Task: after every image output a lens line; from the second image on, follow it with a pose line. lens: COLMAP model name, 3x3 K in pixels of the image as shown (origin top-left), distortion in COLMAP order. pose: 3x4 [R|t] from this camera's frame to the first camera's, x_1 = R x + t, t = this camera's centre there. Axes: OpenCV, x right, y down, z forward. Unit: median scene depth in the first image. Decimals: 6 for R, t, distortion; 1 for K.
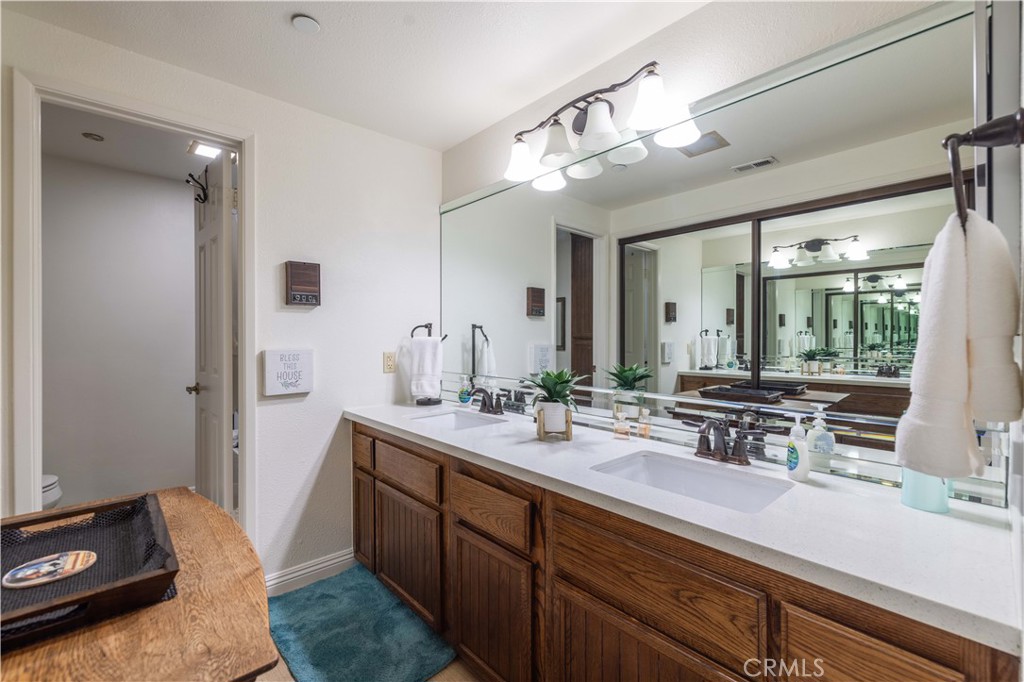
lens RADIAL K [[439.9, 0, 510.0], [0, 439.9, 334.9], [0, 0, 1]] dist [-0.000180, -0.001266]
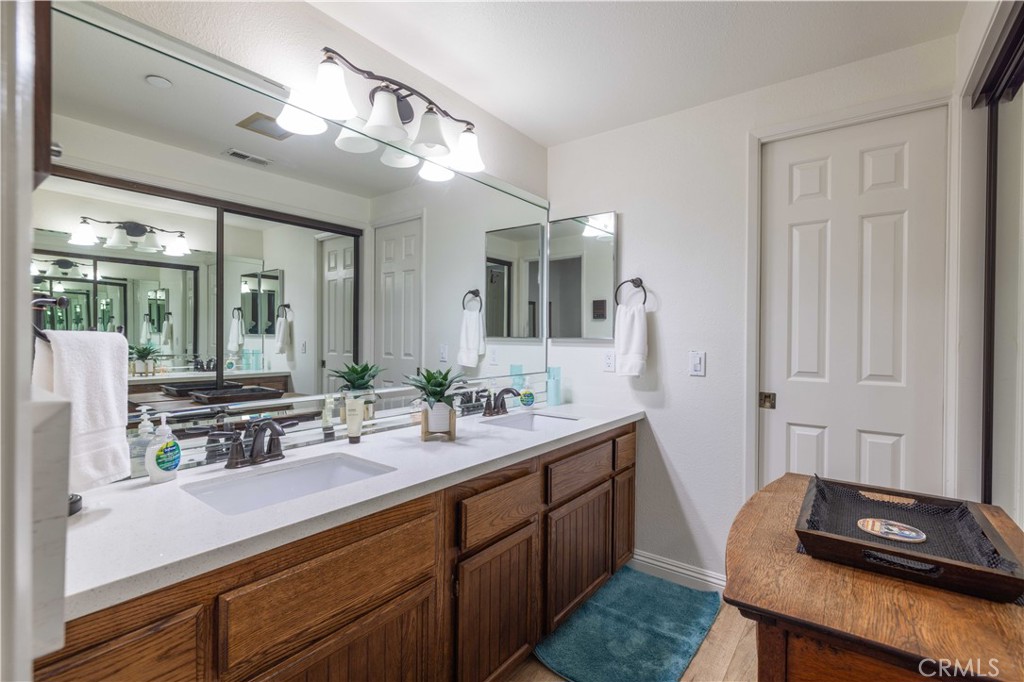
lens RADIAL K [[458.5, 0, 508.6], [0, 458.5, 343.2], [0, 0, 1]] dist [0.004052, 0.000751]
pose [[-0.174417, -0.029683, 0.984224, -0.855185], [-0.009792, 0.999548, 0.028410, -0.011382], [-0.984623, -0.004683, -0.174629, 0.924989]]
